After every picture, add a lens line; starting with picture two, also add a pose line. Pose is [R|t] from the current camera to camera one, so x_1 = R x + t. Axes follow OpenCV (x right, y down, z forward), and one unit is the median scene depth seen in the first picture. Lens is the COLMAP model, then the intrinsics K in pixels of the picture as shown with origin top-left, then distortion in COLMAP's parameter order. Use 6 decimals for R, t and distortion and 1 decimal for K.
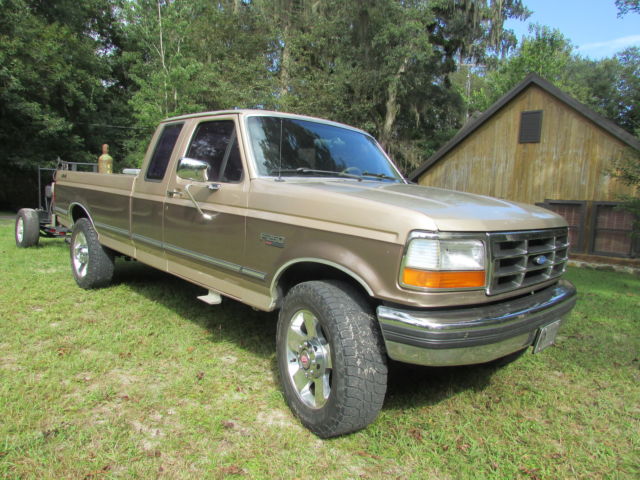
lens RADIAL K [[458.1, 0, 316.8], [0, 458.1, 242.5], [0, 0, 1]] dist [-0.027823, 0.002762]
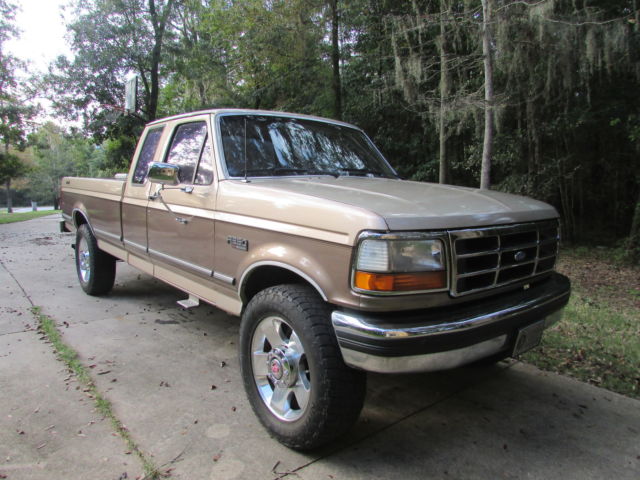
lens RADIAL K [[458.1, 0, 316.8], [0, 458.1, 242.5], [0, 0, 1]] dist [-0.027823, 0.002762]
pose [[0.997063, -0.031679, -0.069723, 0.140303], [0.032532, 0.999409, 0.011129, -0.012516], [0.069329, -0.013365, 0.997504, 0.047333]]
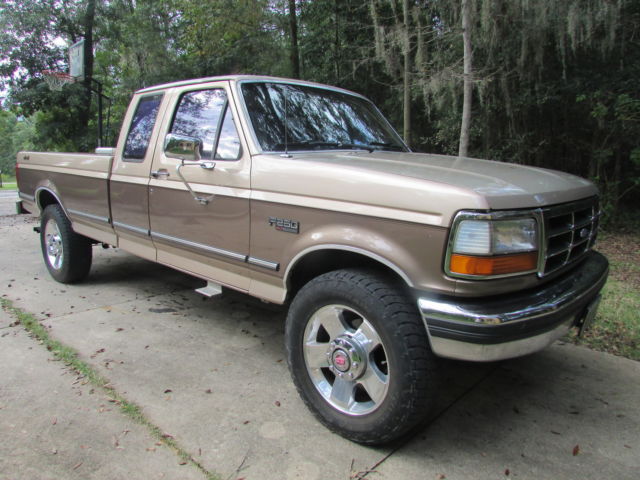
lens RADIAL K [[458.1, 0, 316.8], [0, 458.1, 242.5], [0, 0, 1]] dist [-0.027823, 0.002762]
pose [[0.997044, -0.052230, 0.056346, -0.087041], [0.048261, 0.996405, 0.069629, -0.030780], [-0.059780, -0.066704, 0.995980, 0.122924]]
